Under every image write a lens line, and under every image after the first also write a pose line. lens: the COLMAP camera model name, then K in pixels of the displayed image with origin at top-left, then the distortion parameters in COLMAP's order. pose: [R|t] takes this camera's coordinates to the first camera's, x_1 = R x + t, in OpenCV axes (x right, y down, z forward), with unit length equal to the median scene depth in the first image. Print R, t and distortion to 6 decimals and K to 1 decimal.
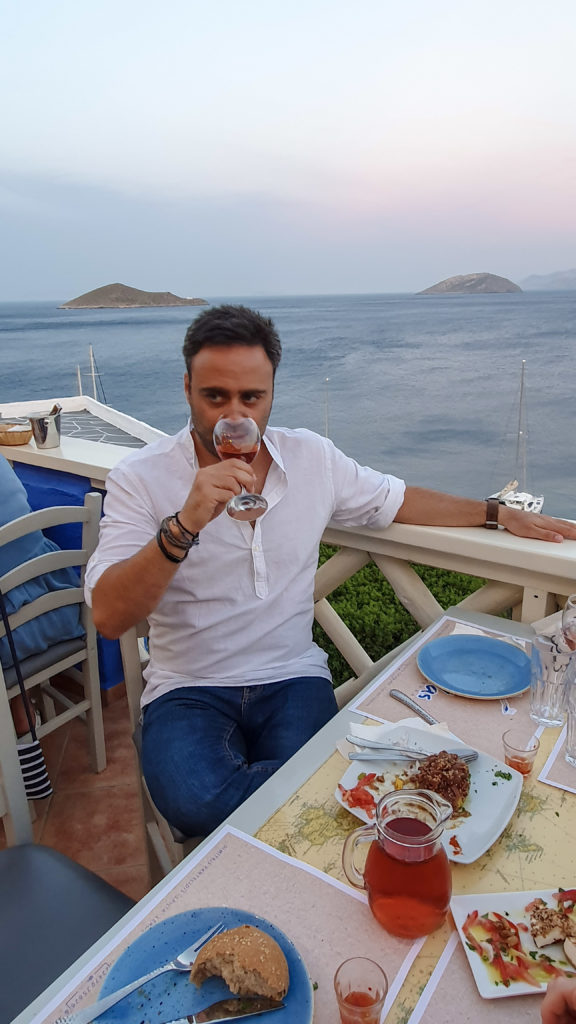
lens RADIAL K [[664.8, 0, 288.0], [0, 664.8, 512.0], [0, 0, 1]] dist [-0.002085, -0.000188]
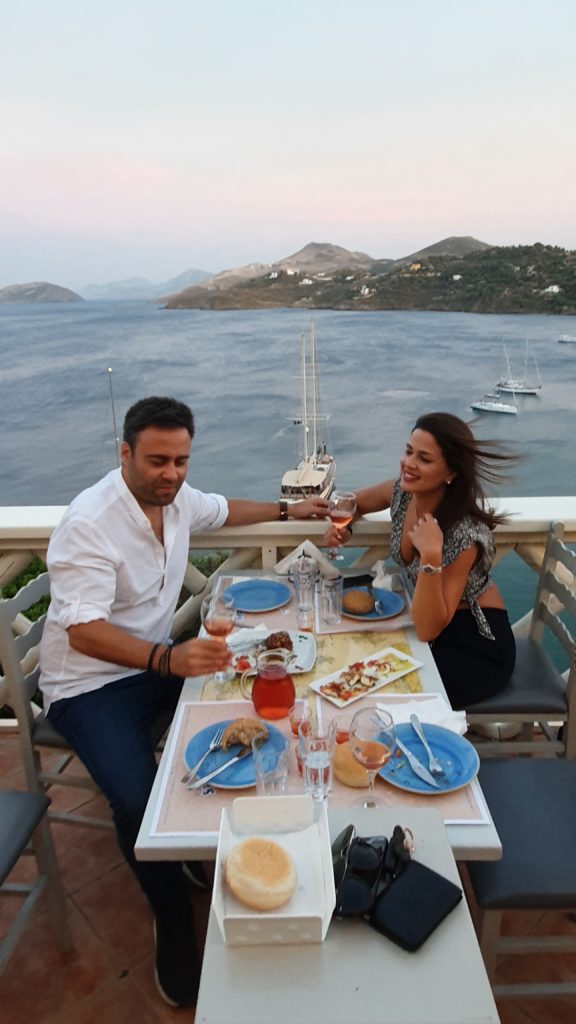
lens RADIAL K [[676.7, 0, 288.0], [0, 676.7, 512.0], [0, 0, 1]] dist [0.004810, -0.001005]
pose [[0.824090, -0.164477, 0.542054, -0.878313], [0.174214, 0.984129, 0.033757, -0.027079], [-0.539003, 0.066615, 0.839665, -0.777370]]
